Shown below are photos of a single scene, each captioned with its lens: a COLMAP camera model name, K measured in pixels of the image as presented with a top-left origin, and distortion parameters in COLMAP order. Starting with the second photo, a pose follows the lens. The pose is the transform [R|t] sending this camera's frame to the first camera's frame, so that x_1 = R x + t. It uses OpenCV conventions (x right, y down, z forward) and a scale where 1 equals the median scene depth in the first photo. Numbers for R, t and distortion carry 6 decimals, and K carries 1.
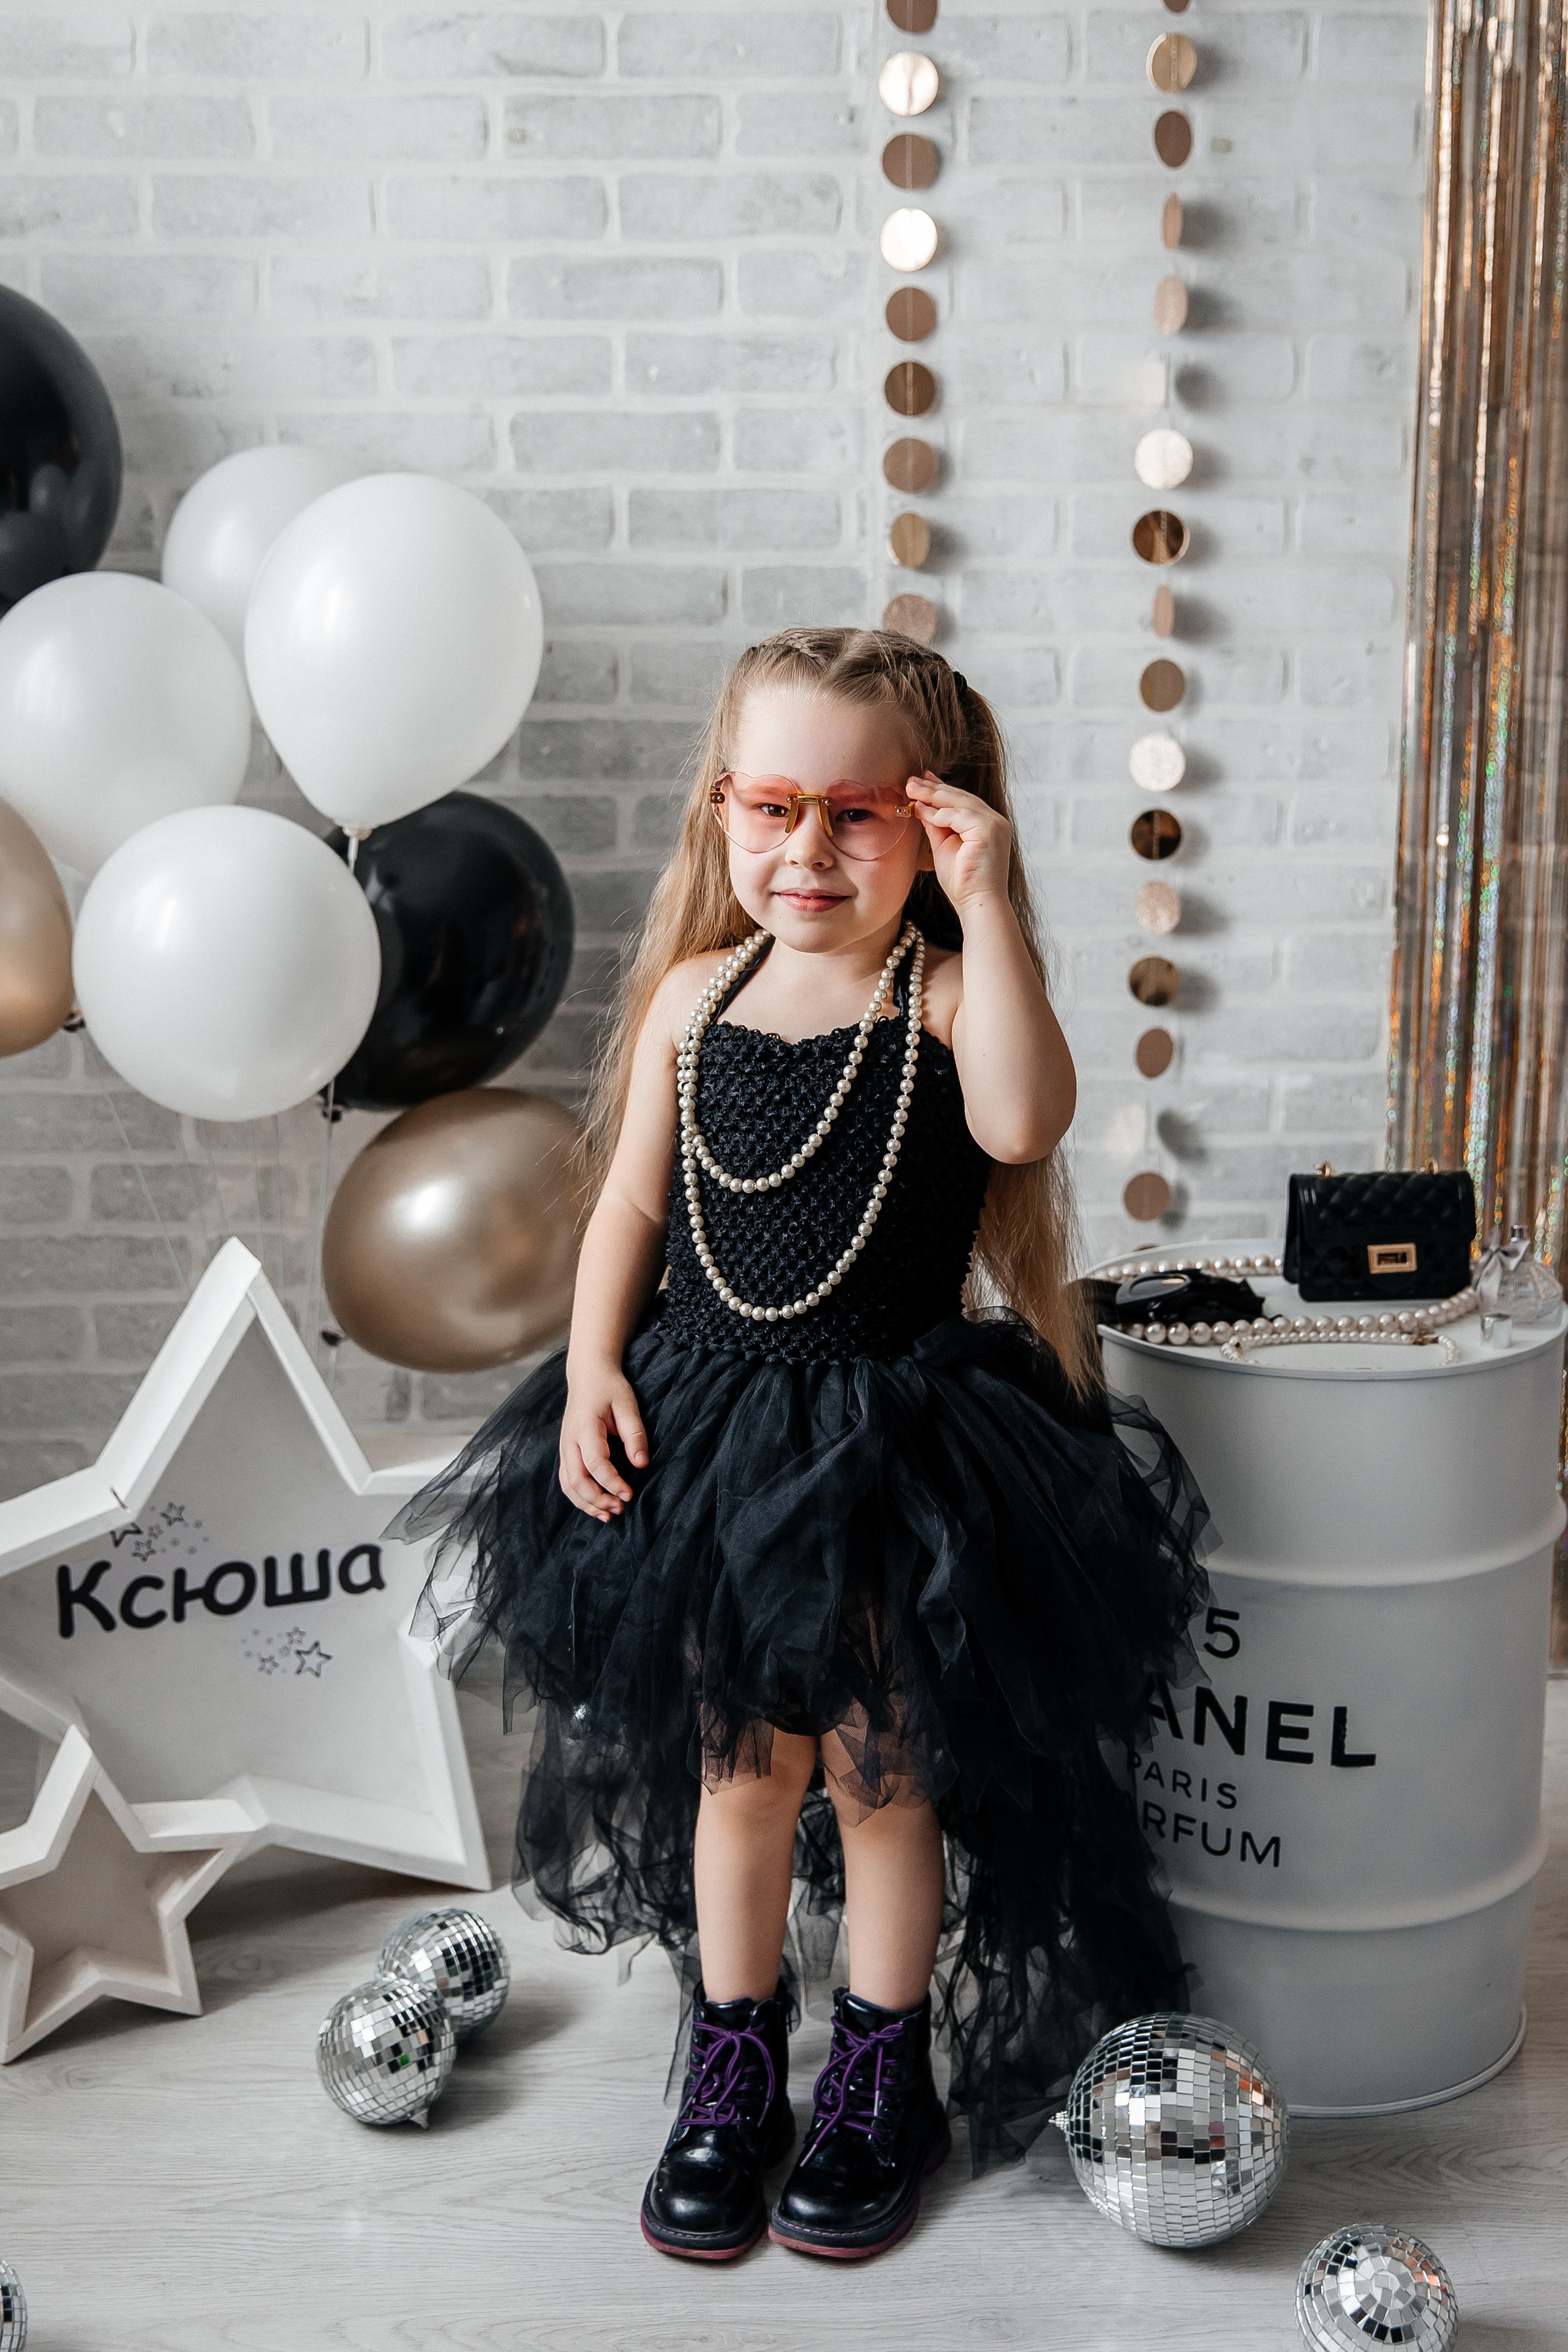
lens RADIAL K [[2853.1, 0, 822.7], [0, 2853.1, 1069.3], [0, 0, 1]] dist [0.010283, -0.021427]
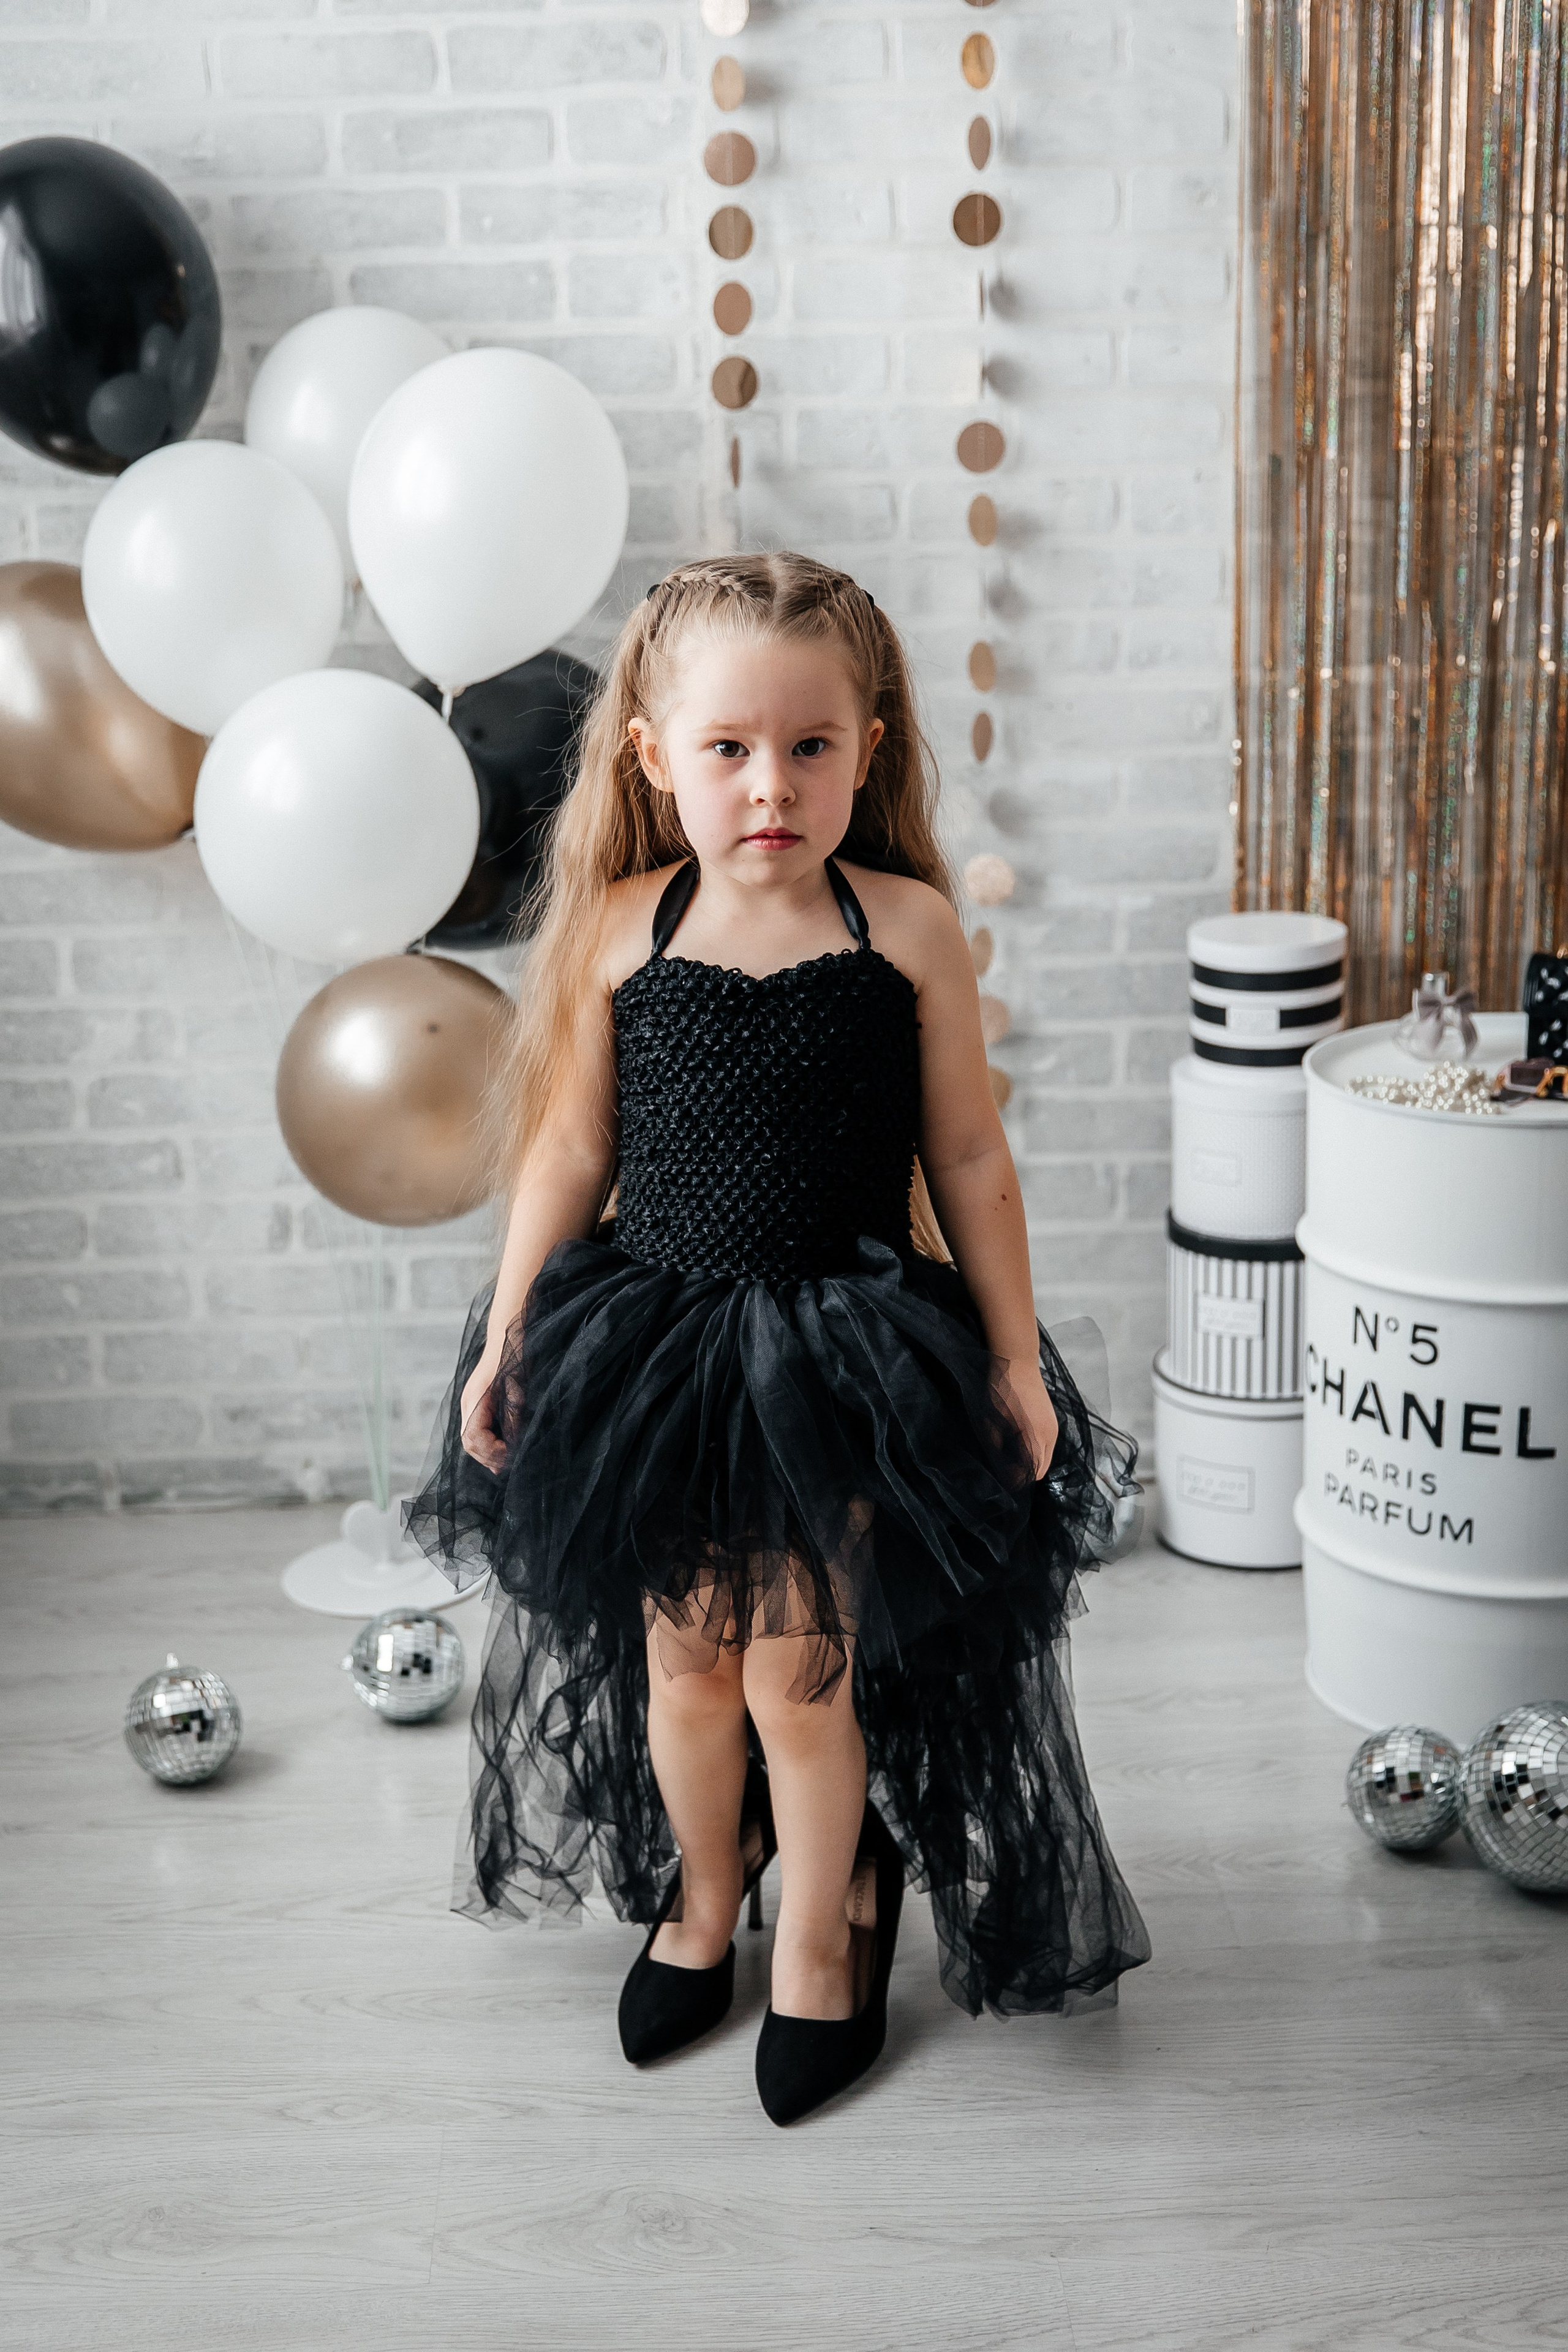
lens RADIAL K [[3472.8, 0, 784.9], [0, 3472.8, 1229.9], [0, 0, 1]] dist [-0.007400, 0.020724]
pose [[0.999682, -0.024078, -0.007486, 0.047762], [0.024731, 0.994178, 0.104870, -0.013356], [0.004917, -0.105022, 0.994458, -0.273536]]
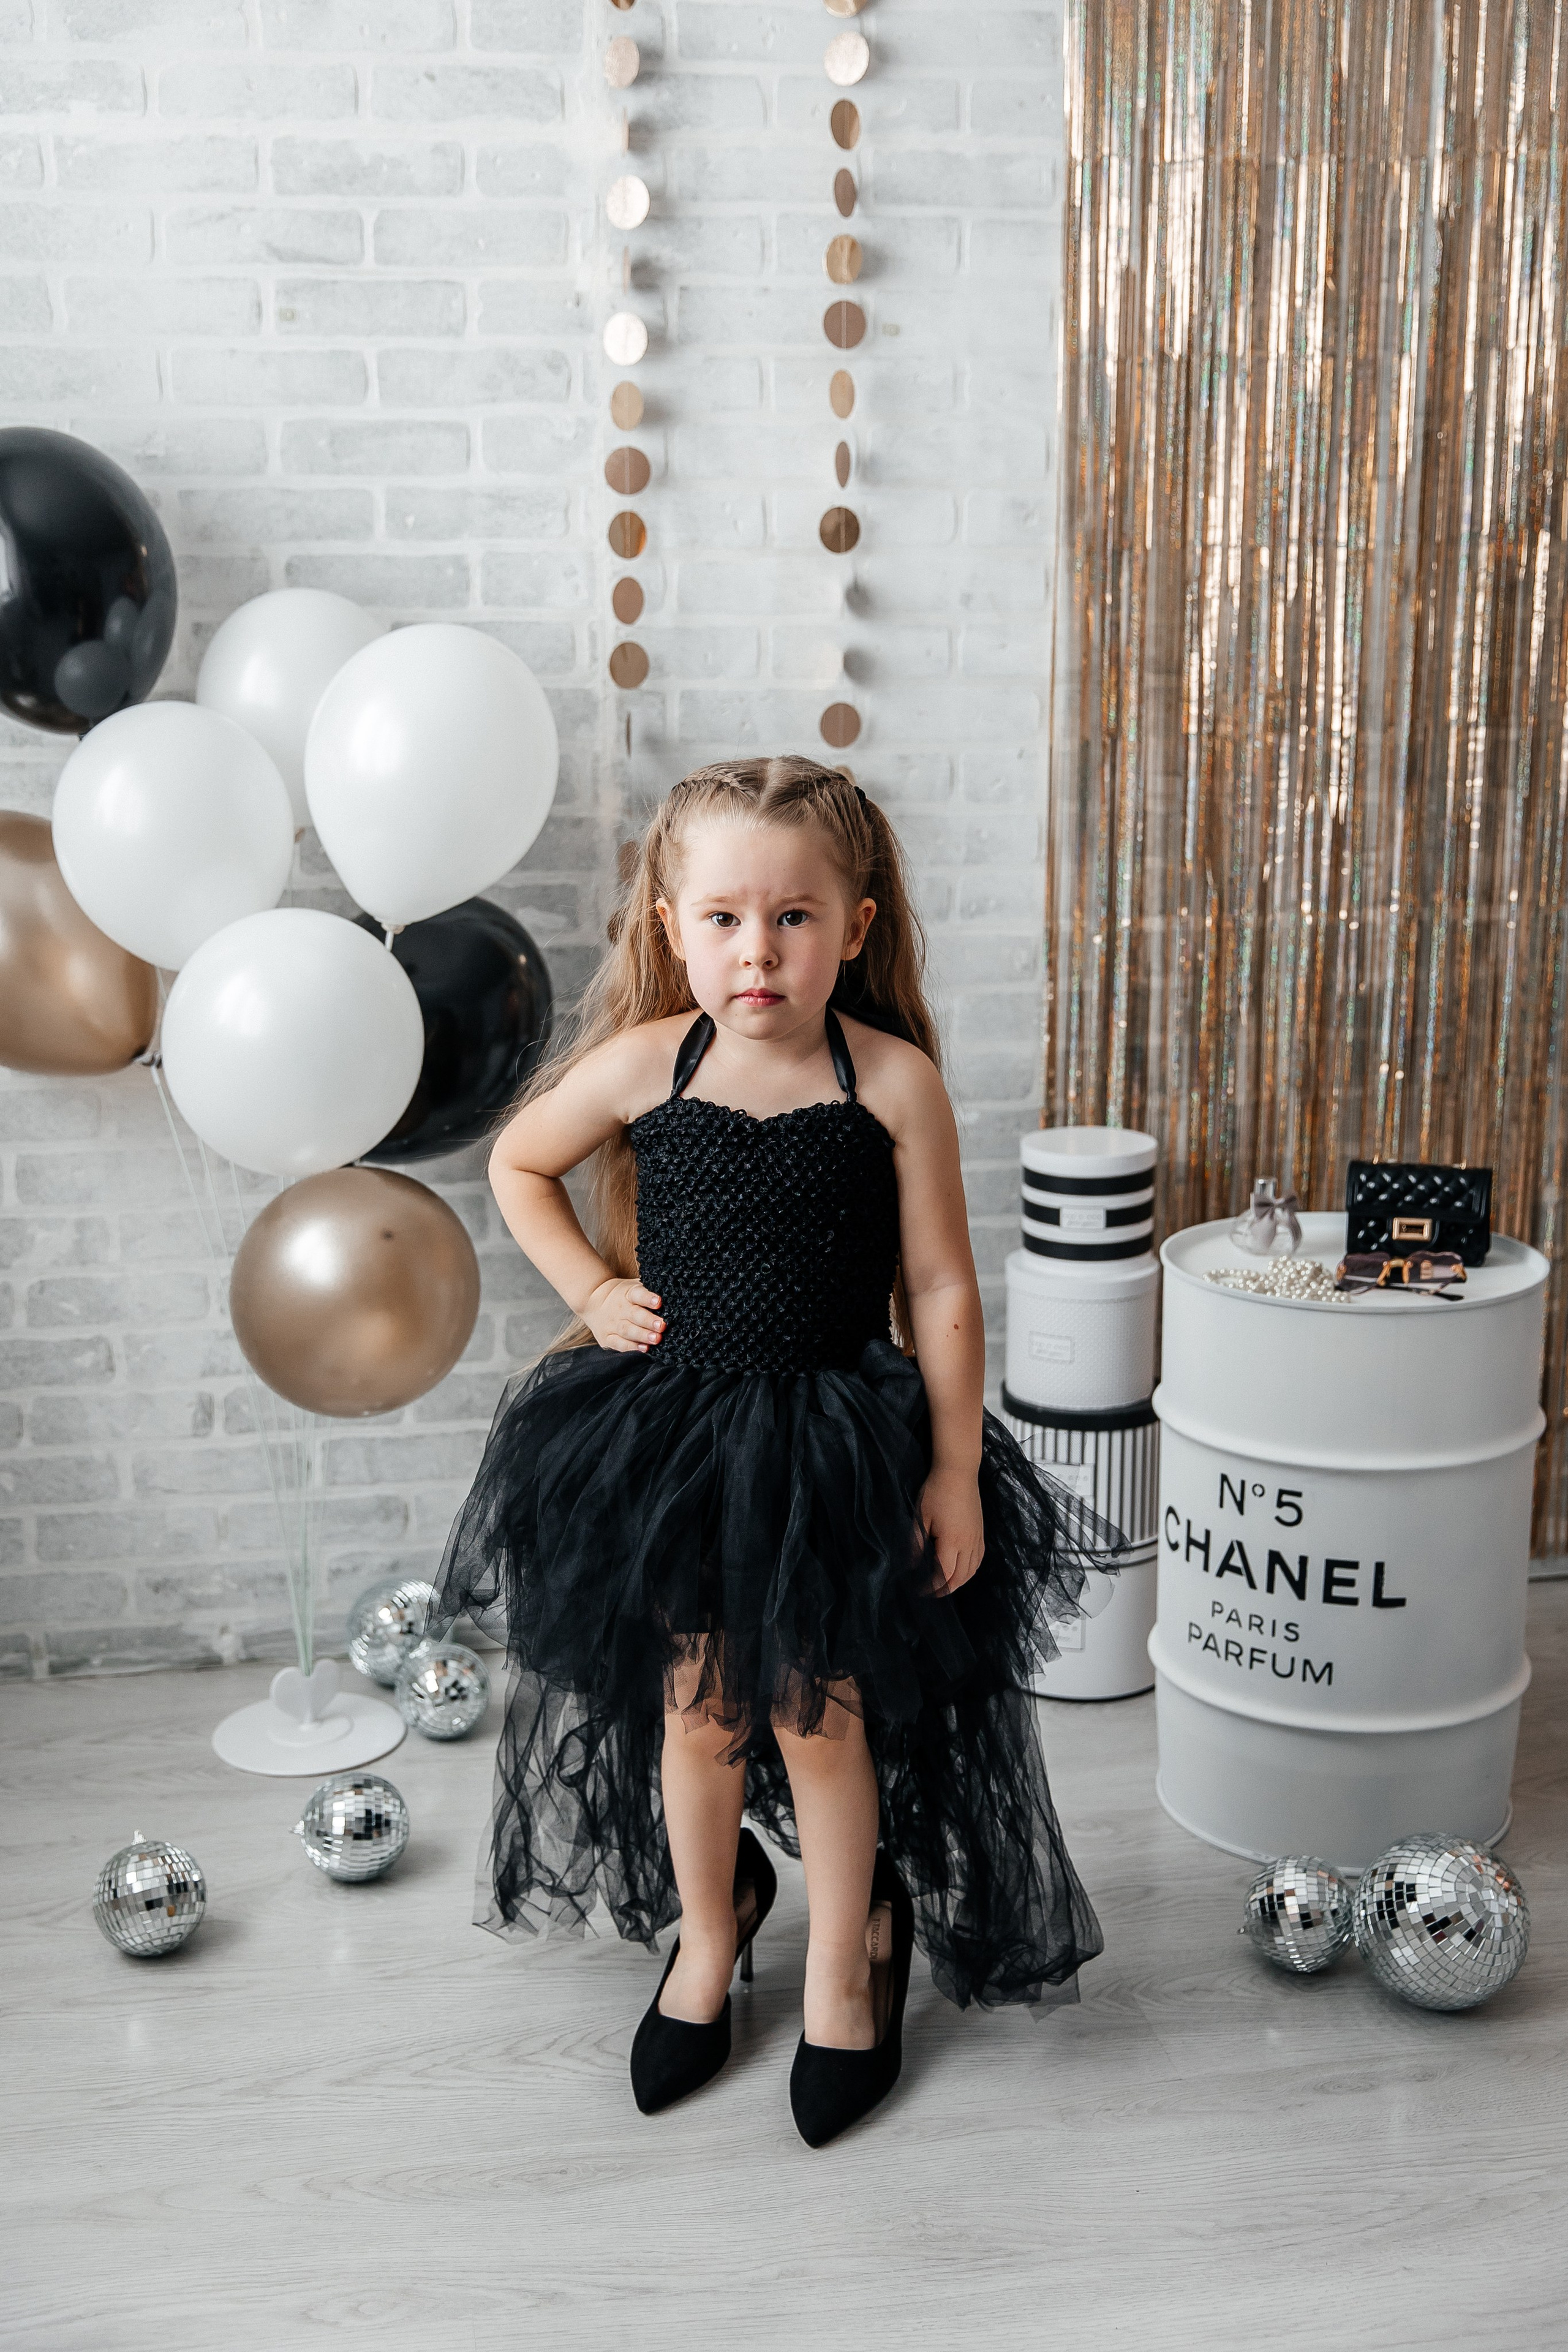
lens RADIAL K [[2652.3, 0, 786.3], [0, 2652.3, 1157.1], [0, 0, 1]] dist [0.001048, 0.019446]
pose [[0.990281, -0.029904, 0.135831, -0.062249], [0.026494, 0.999288, 0.026844, -0.011840], [-0.136537, -0.022985, 0.990368, -0.089108]]
